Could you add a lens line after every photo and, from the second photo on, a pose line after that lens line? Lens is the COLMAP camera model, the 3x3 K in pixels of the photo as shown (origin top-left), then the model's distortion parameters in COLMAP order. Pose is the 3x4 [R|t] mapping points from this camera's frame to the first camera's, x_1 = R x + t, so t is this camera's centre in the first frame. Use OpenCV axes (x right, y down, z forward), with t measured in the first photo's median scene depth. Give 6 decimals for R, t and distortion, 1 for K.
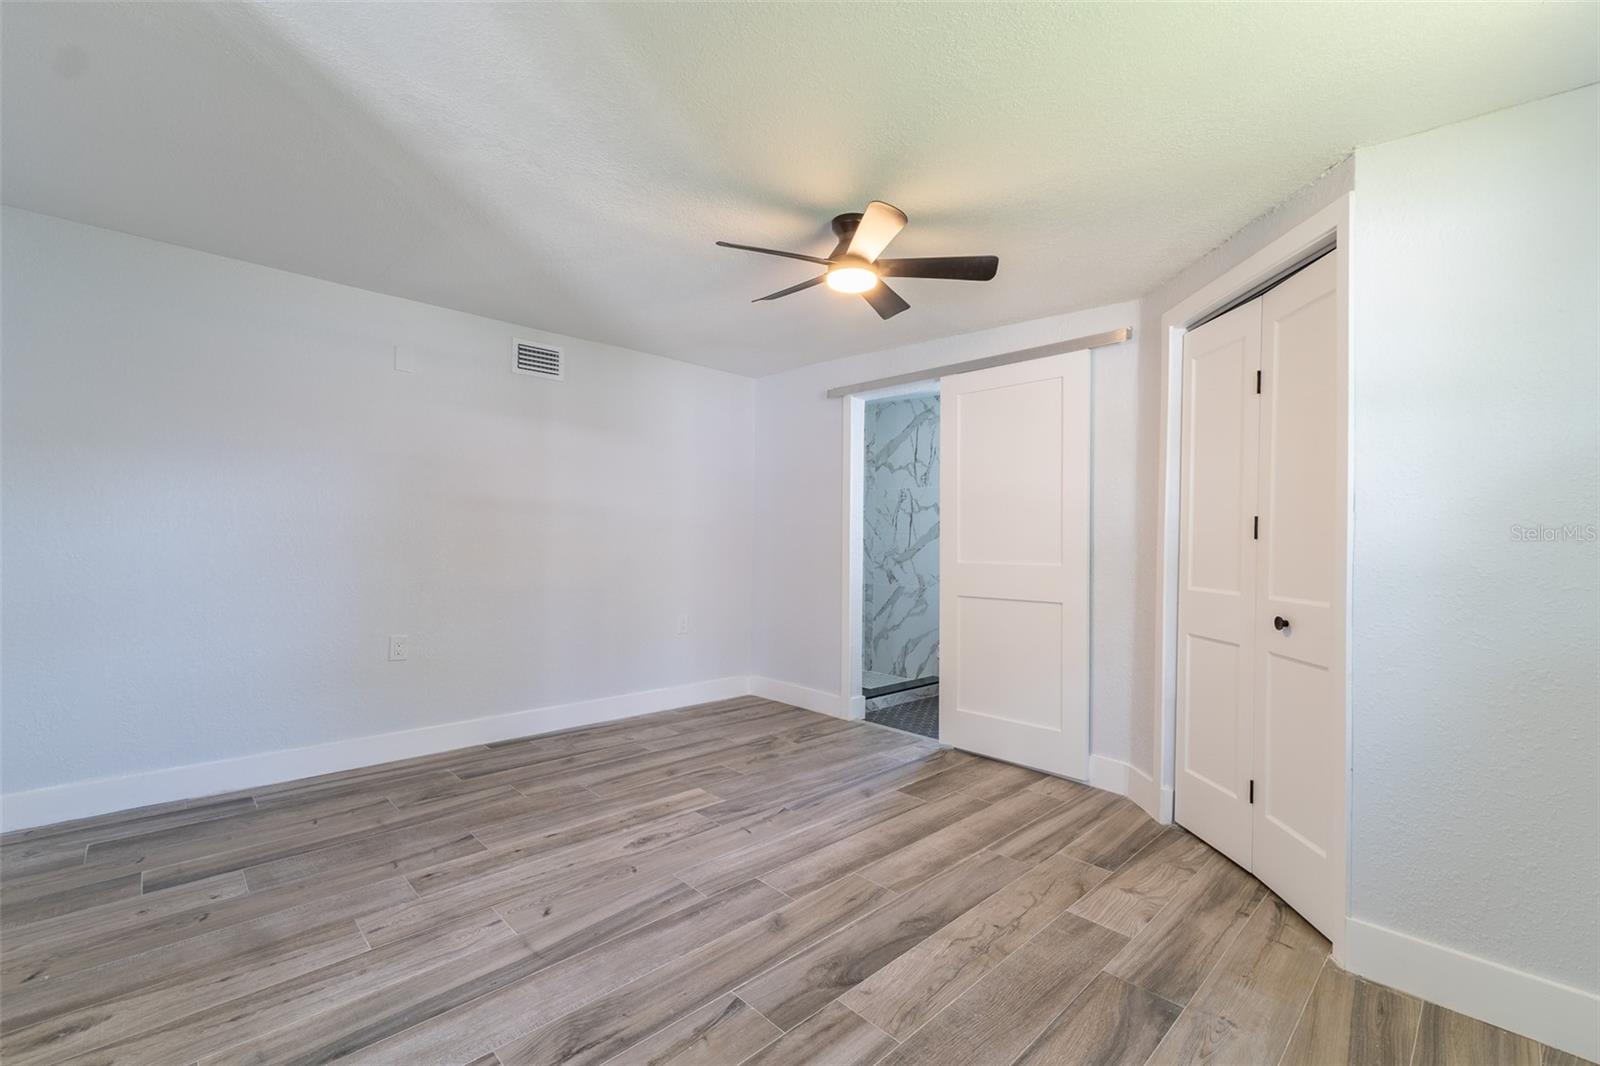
lens RADIAL K [[680.2, 0, 800.0], [0, 680.2, 533.0], [0, 0, 1]] dist [0.007250, -0.000190]
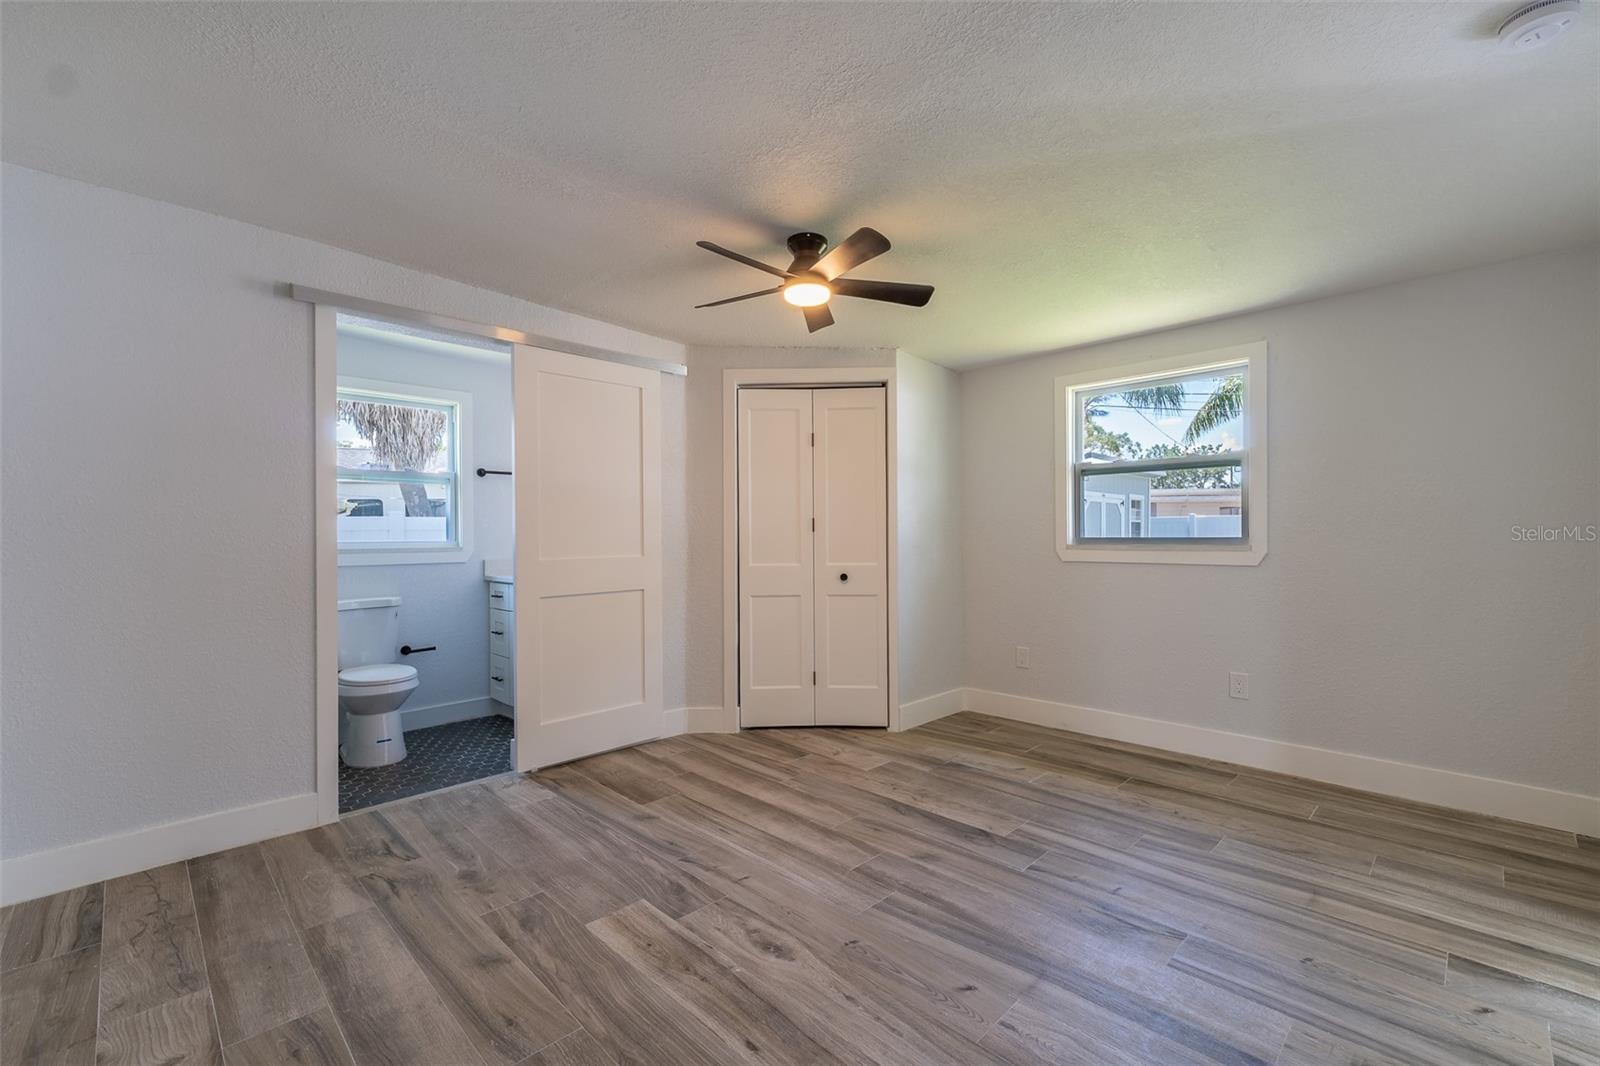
lens RADIAL K [[680.2, 0, 800.0], [0, 680.2, 533.0], [0, 0, 1]] dist [0.007250, -0.000190]
pose [[-0.018510, -0.009426, 0.999784, -0.876226], [-0.004589, 0.999946, 0.009342, 0.000230], [-0.999818, -0.004415, -0.018552, 0.902582]]
